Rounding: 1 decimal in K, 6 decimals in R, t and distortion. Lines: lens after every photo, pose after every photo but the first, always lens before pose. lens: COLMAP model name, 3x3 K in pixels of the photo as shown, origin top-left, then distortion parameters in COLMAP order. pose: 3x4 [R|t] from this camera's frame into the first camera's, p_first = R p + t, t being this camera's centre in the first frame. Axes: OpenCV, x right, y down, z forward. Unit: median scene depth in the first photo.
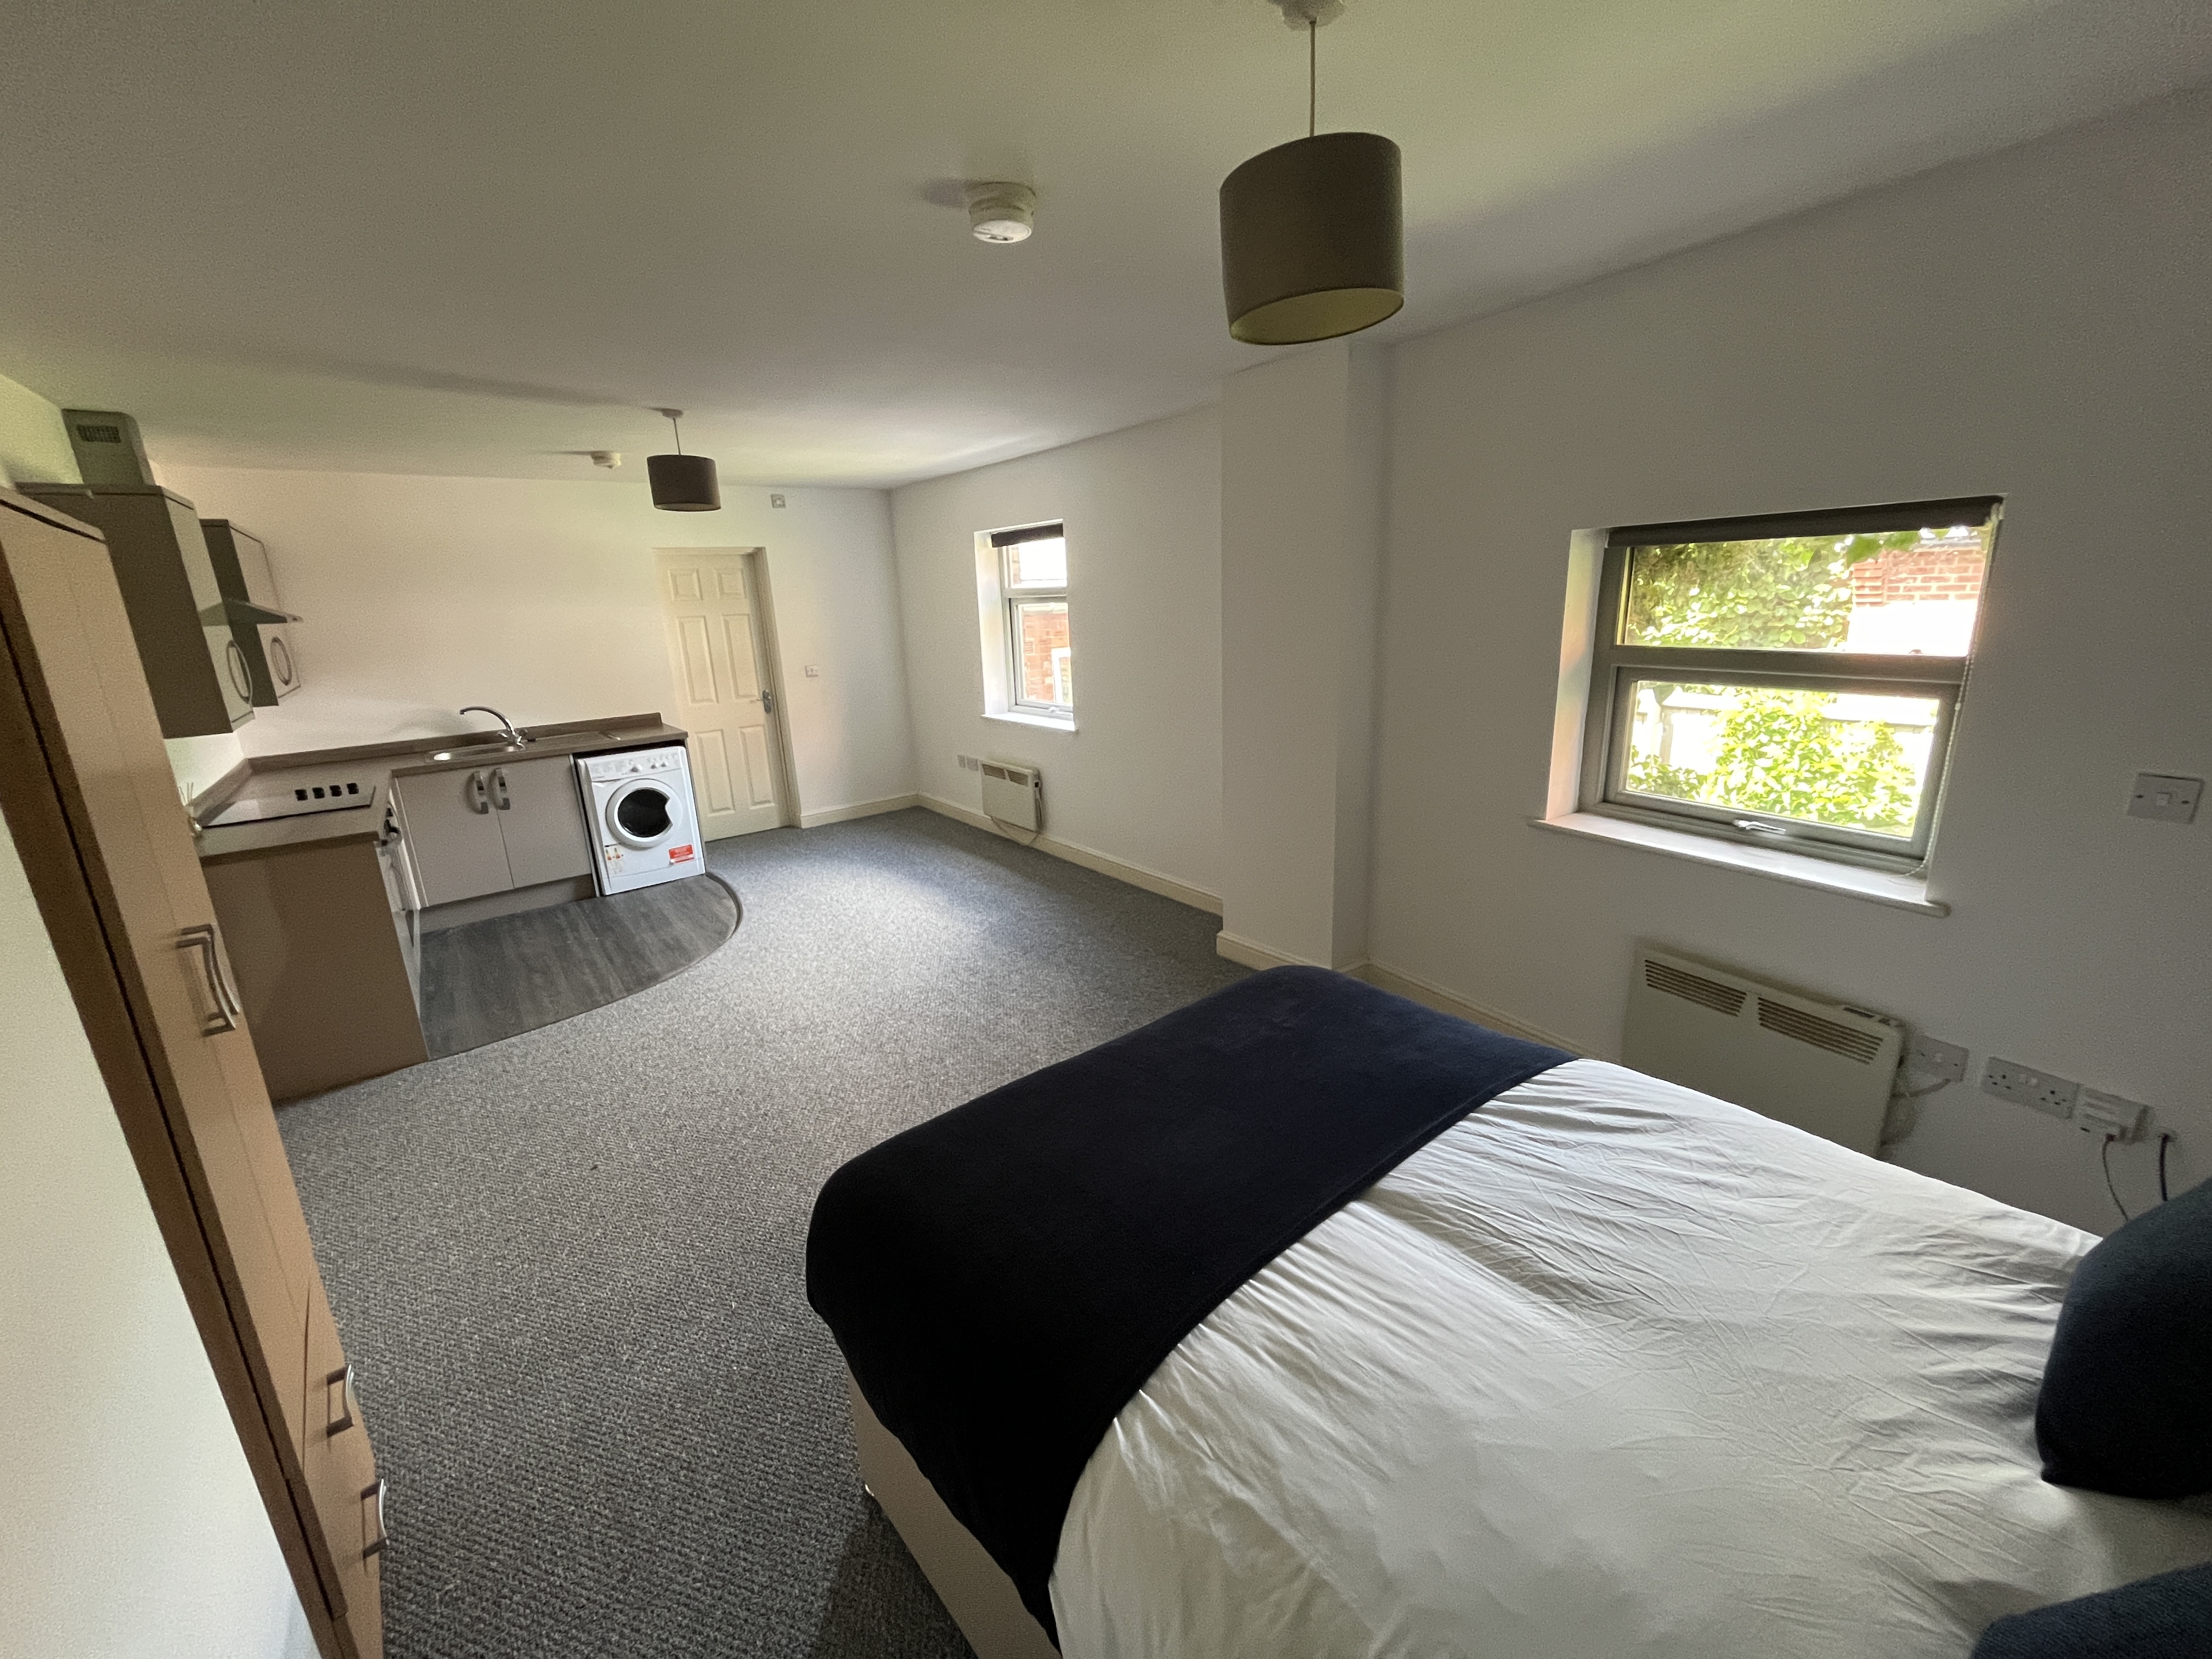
lens RADIAL K [[894.3, 0, 1100.5], [0, 894.3, 828.6], [0, 0, 1]] dist [-0.005183, -0.000234]
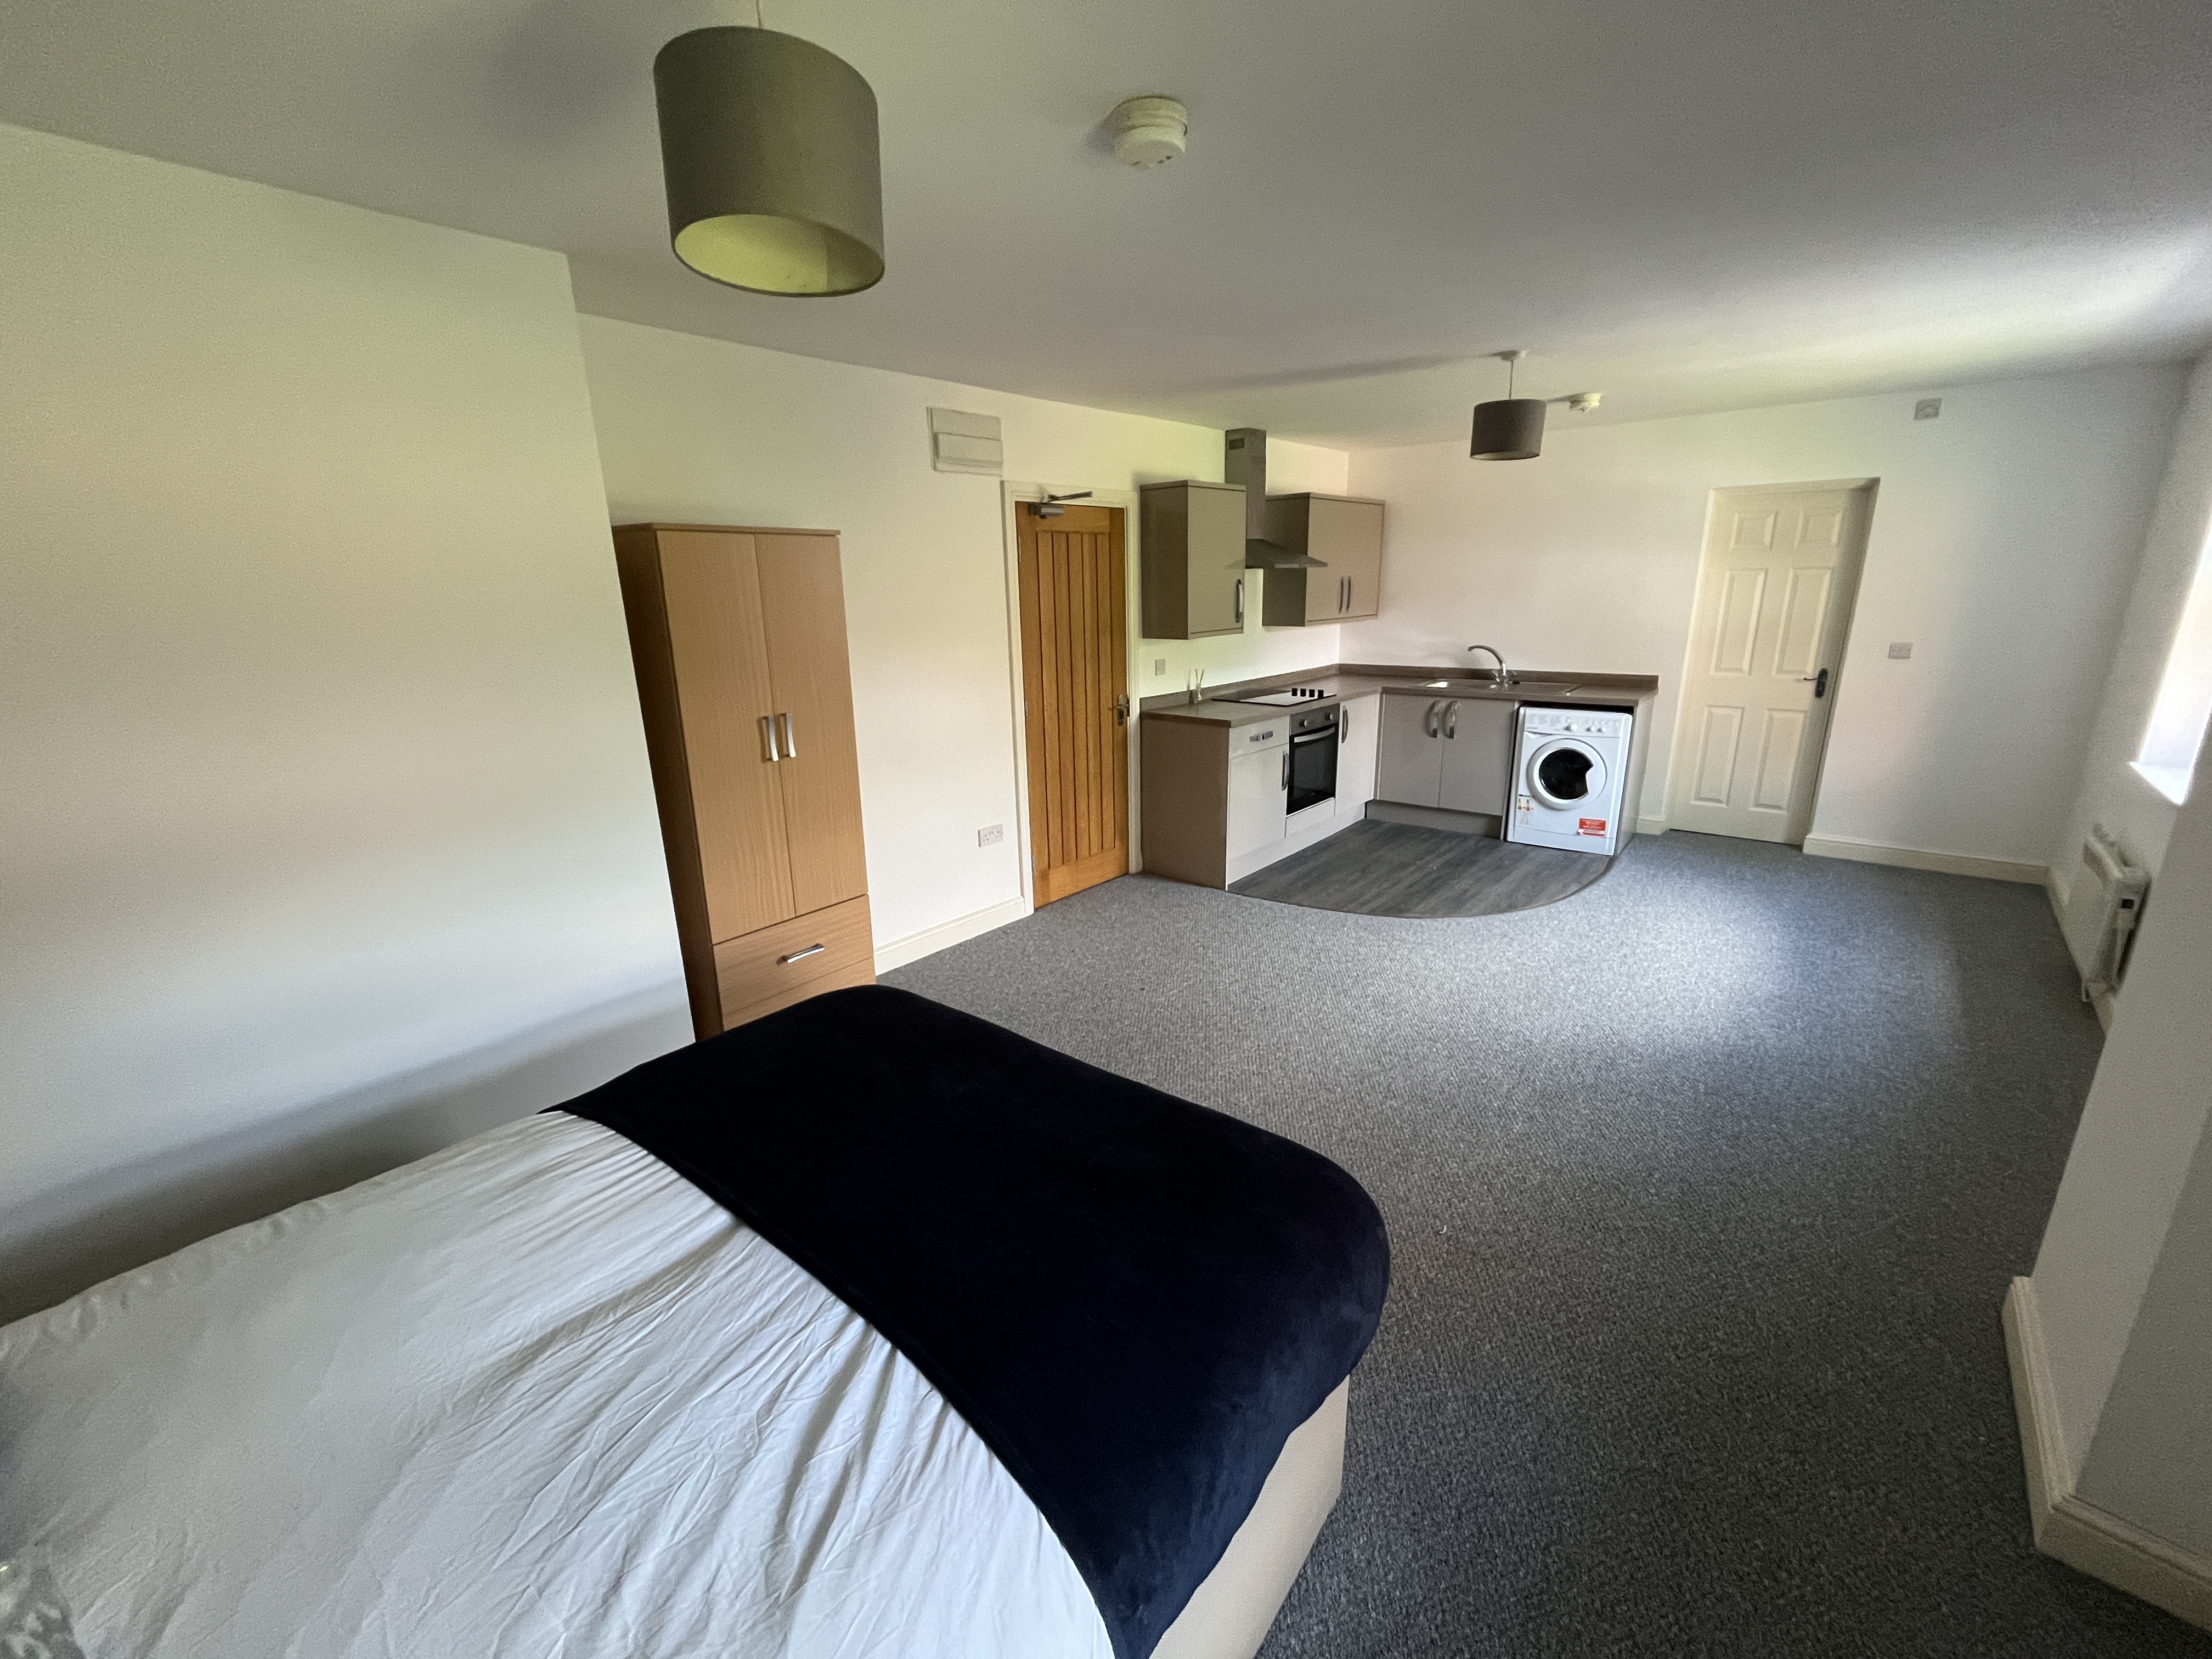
lens RADIAL K [[894.3, 0, 1104.2], [0, 894.3, 831.9], [0, 0, 1]] dist [-0.005183, -0.000234]
pose [[0.208288, 0.301198, -0.930535, 0.329131], [-0.235882, 0.938788, 0.251070, -0.090698], [0.949197, 0.167202, 0.266586, 0.302894]]
